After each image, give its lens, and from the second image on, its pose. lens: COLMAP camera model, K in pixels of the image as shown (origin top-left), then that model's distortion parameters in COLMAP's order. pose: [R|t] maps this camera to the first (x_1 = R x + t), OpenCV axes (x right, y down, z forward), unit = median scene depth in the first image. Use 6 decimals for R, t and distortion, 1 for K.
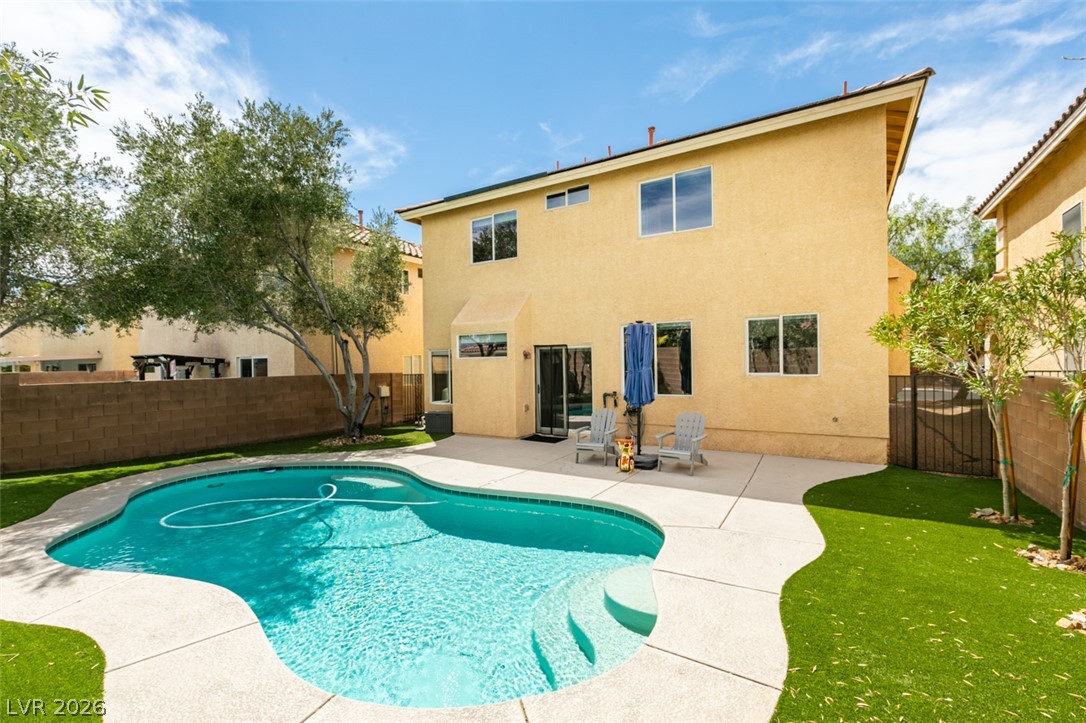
lens RADIAL K [[487.5, 0, 542.0], [0, 487.5, 367.2], [0, 0, 1]] dist [-0.000105, 0.000202]
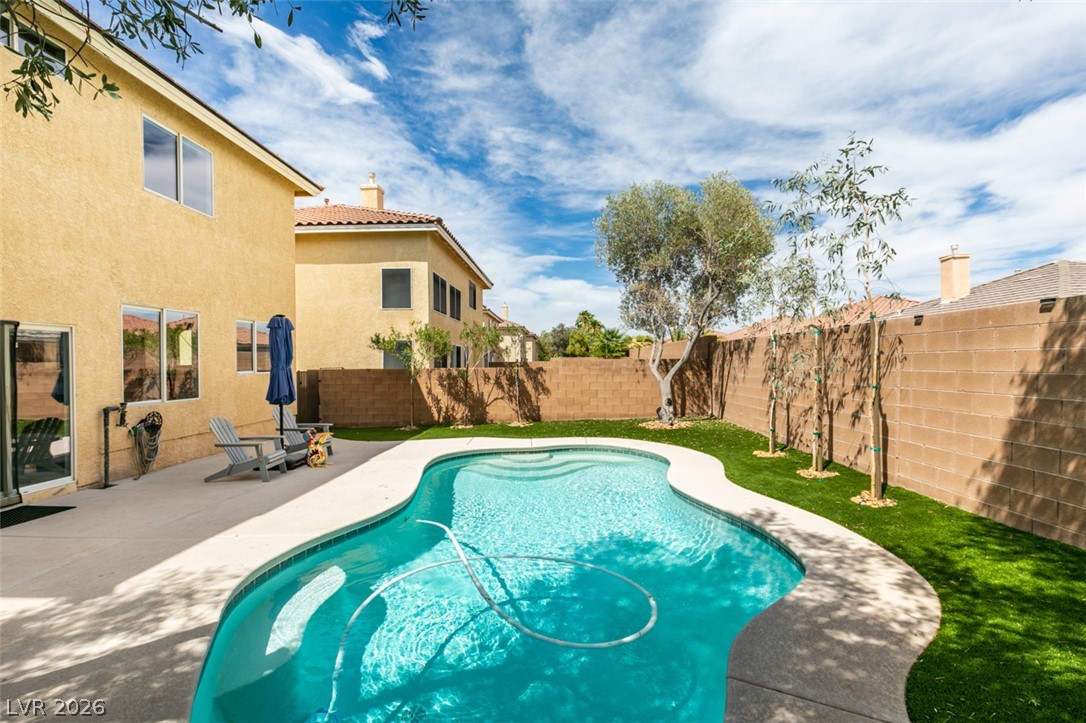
lens RADIAL K [[487.5, 0, 542.0], [0, 487.5, 367.2], [0, 0, 1]] dist [-0.000105, 0.000202]
pose [[-0.505429, 0.010655, 0.862802, -0.909933], [0.023580, 0.999721, 0.001467, 0.017956], [-0.862546, 0.021086, -0.505539, 1.078080]]
